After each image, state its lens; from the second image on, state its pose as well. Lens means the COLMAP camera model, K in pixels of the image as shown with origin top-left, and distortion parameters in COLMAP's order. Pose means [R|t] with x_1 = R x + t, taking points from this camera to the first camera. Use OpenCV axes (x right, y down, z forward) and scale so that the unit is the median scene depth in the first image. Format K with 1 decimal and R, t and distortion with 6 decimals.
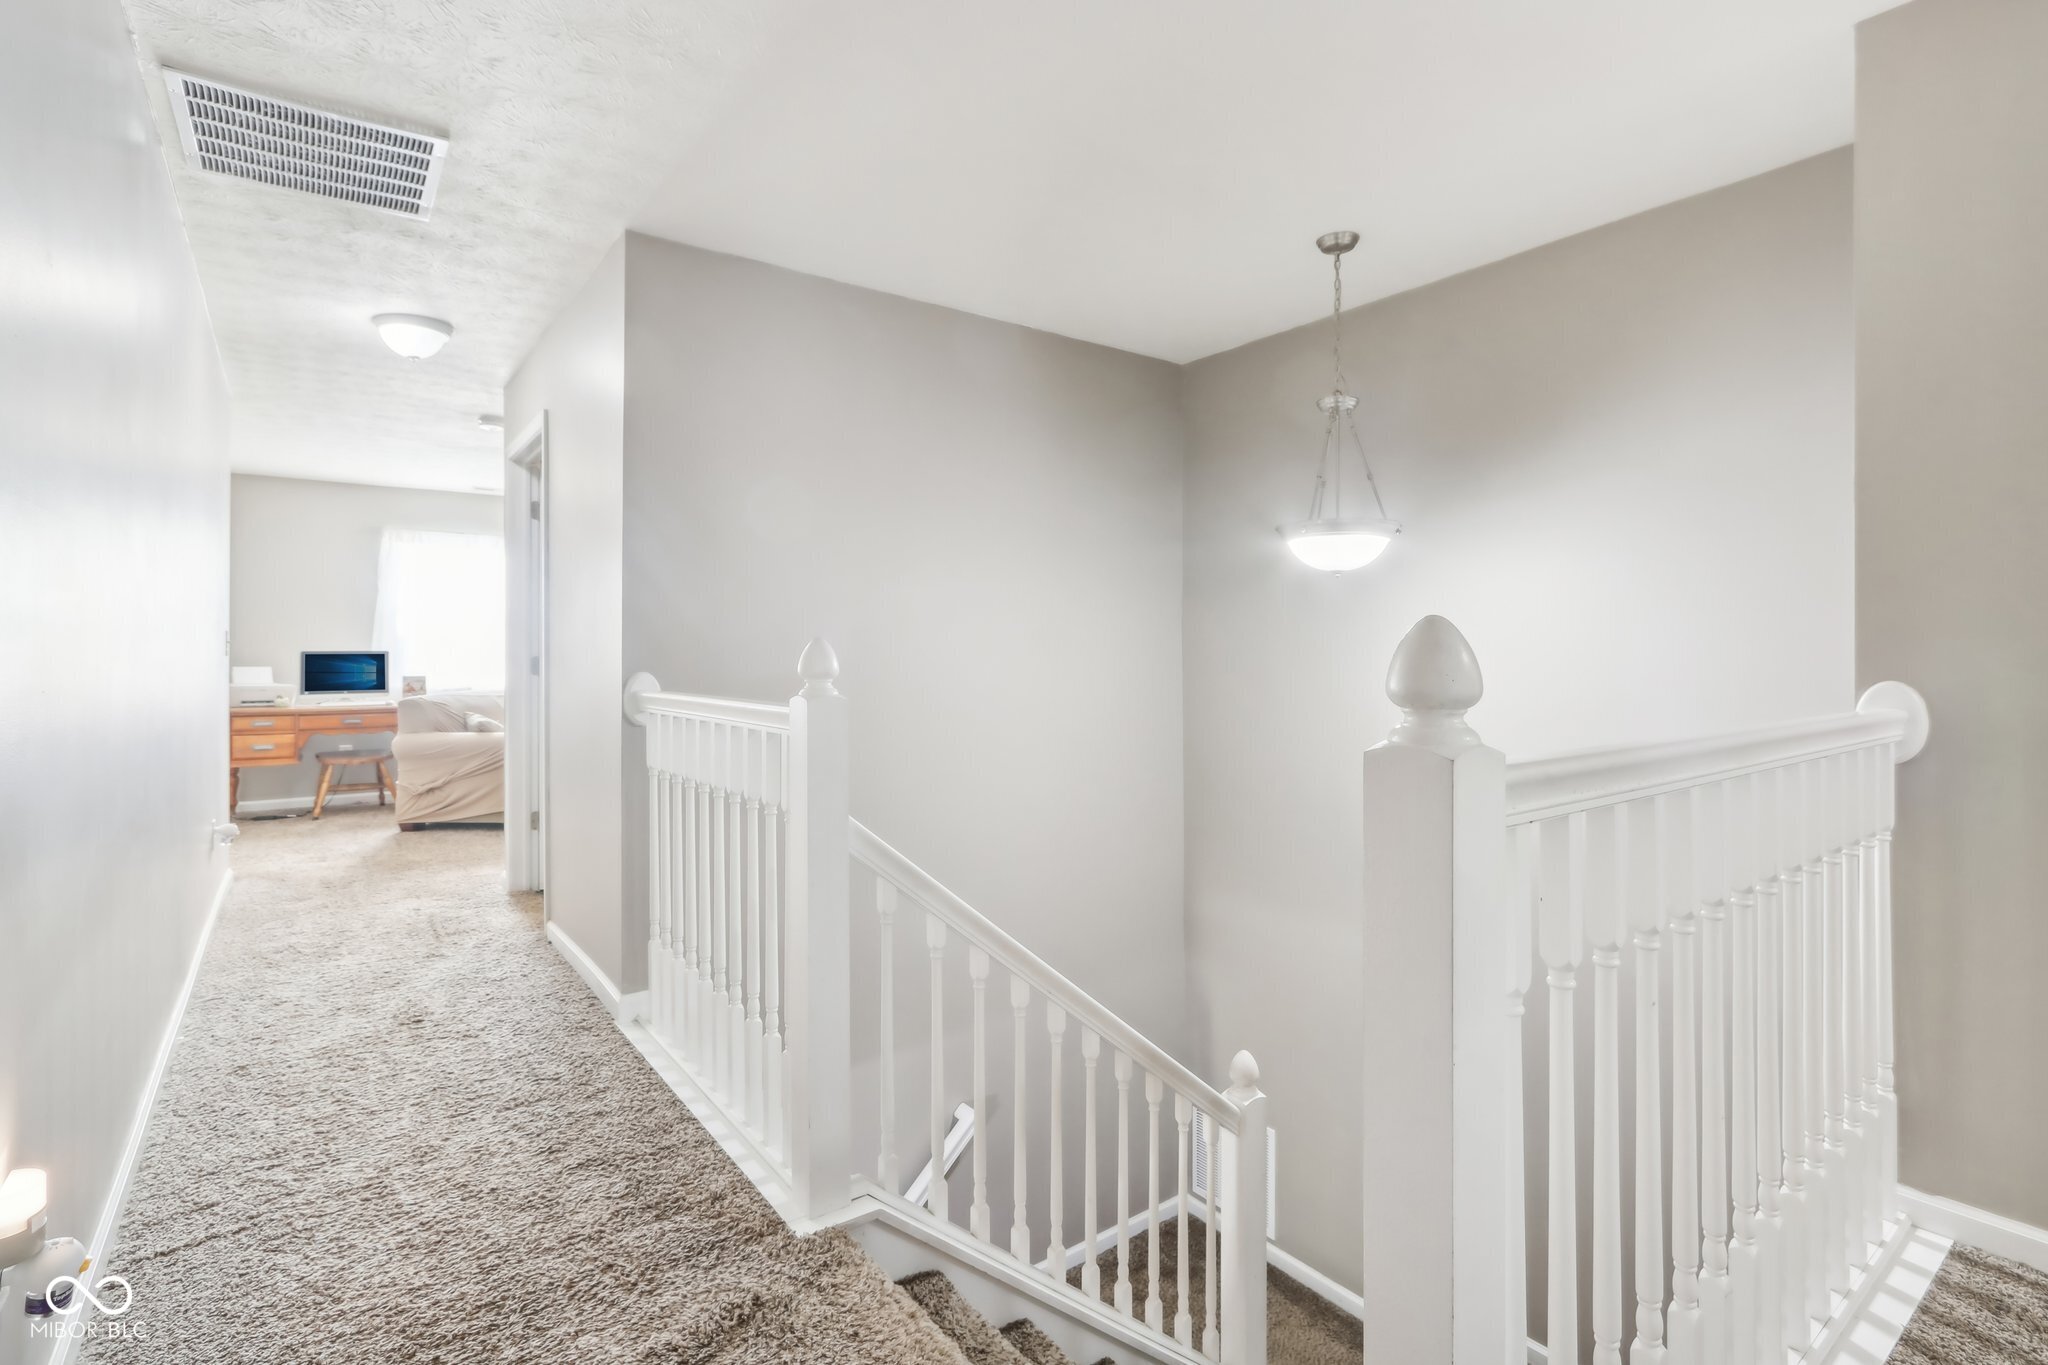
lens RADIAL K [[973.1, 0, 1021.5], [0, 973.1, 674.5], [0, 0, 1]] dist [-0.006208, -0.000765]
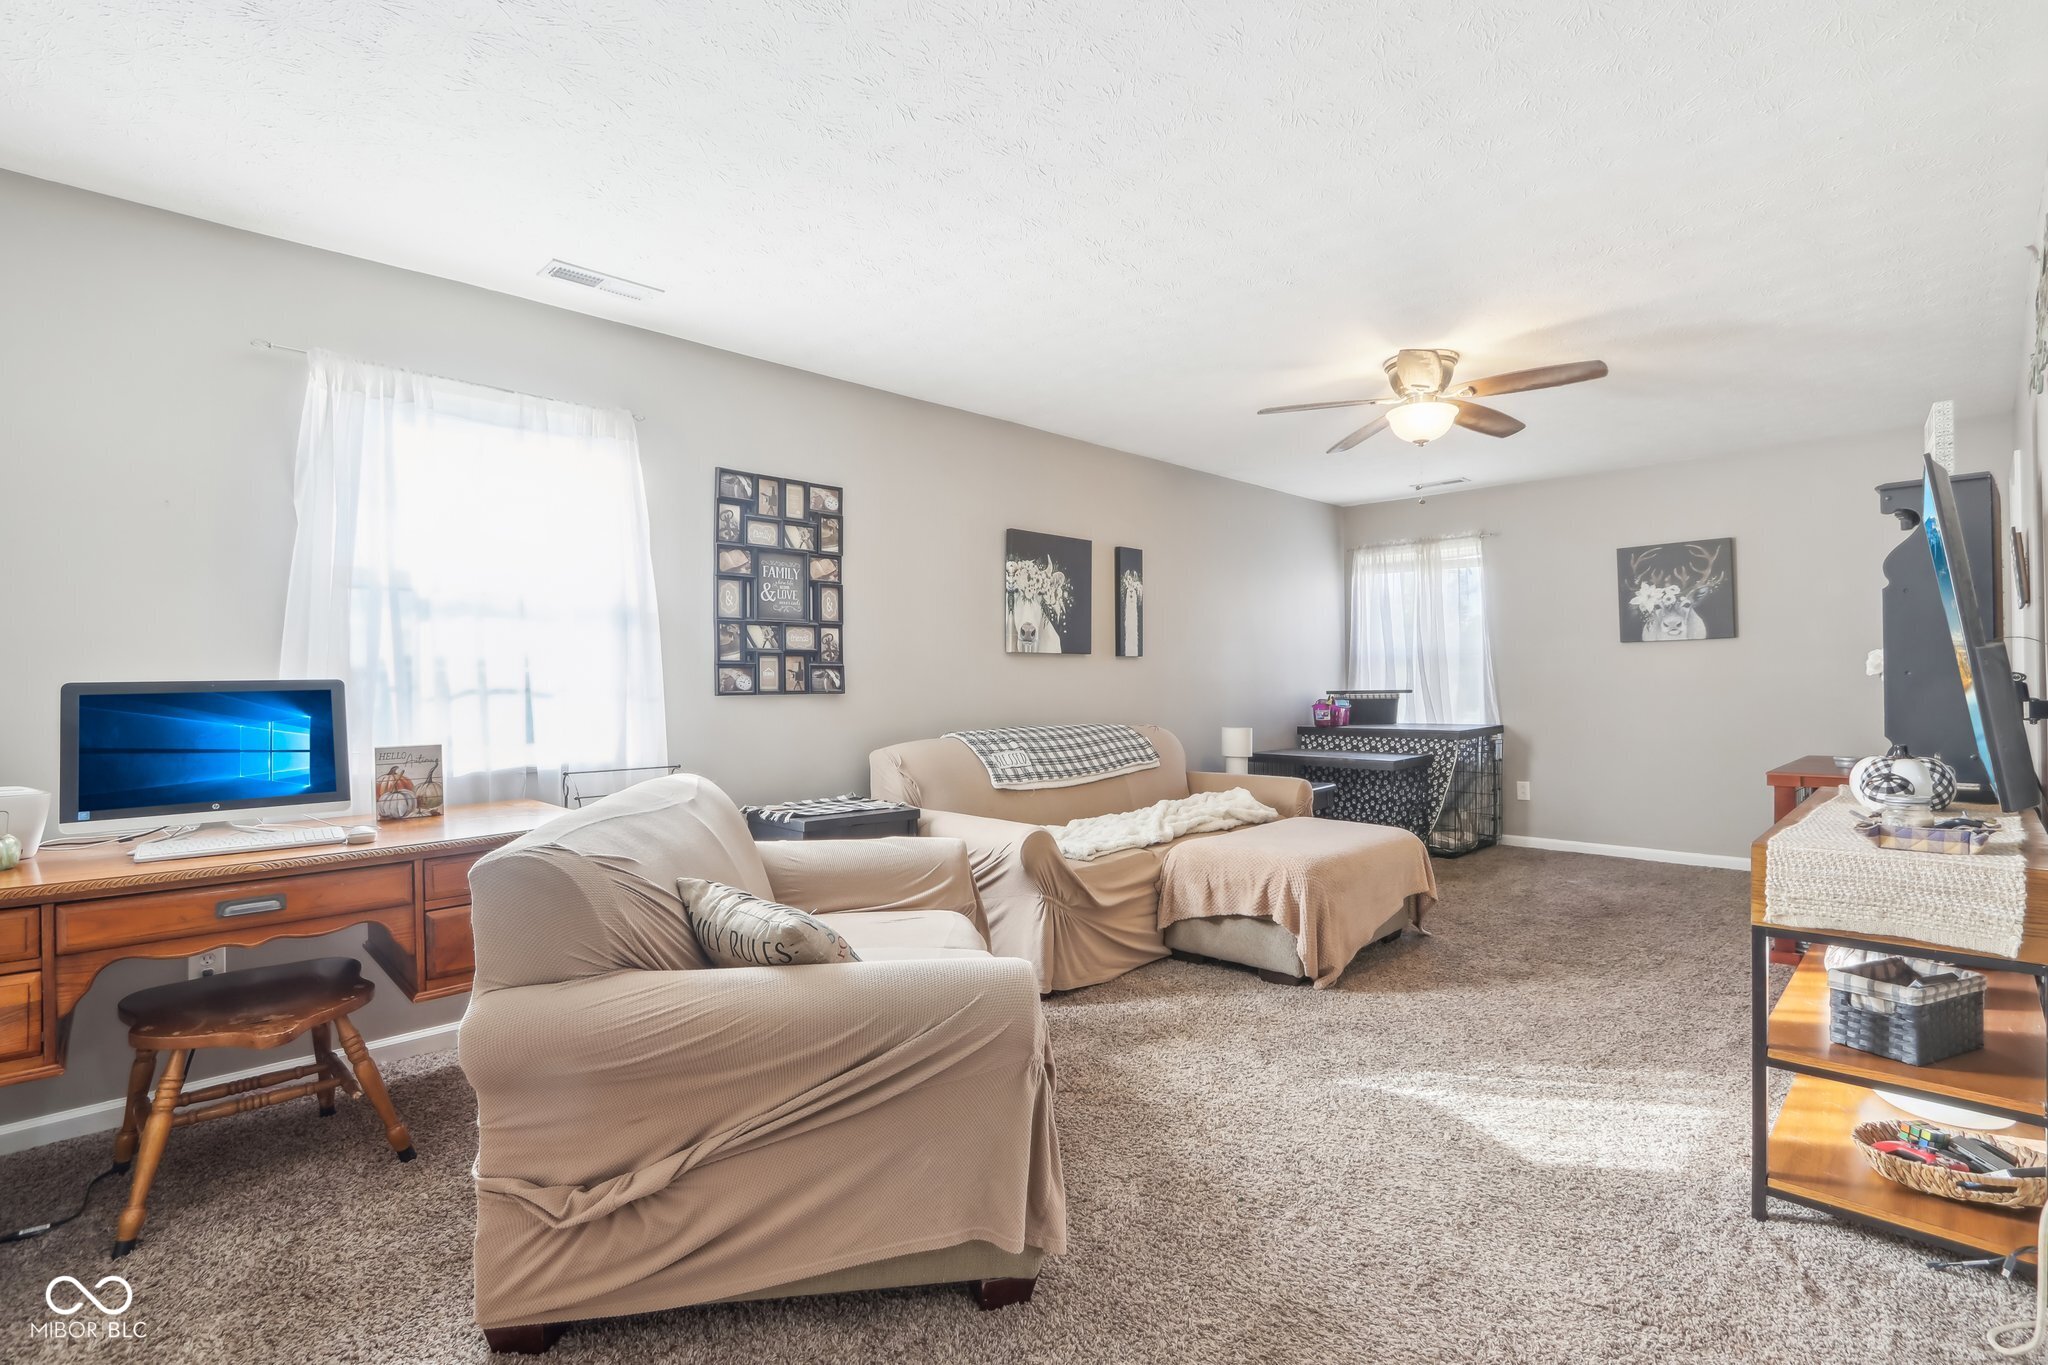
lens RADIAL K [[973.1, 0, 1021.5], [0, 973.1, 674.5], [0, 0, 1]] dist [-0.006208, -0.000765]
pose [[0.987814, -0.006971, 0.155483, -0.475941], [0.009603, 0.999823, -0.016179, -0.018514], [-0.155343, 0.017475, 0.987706, 0.630675]]
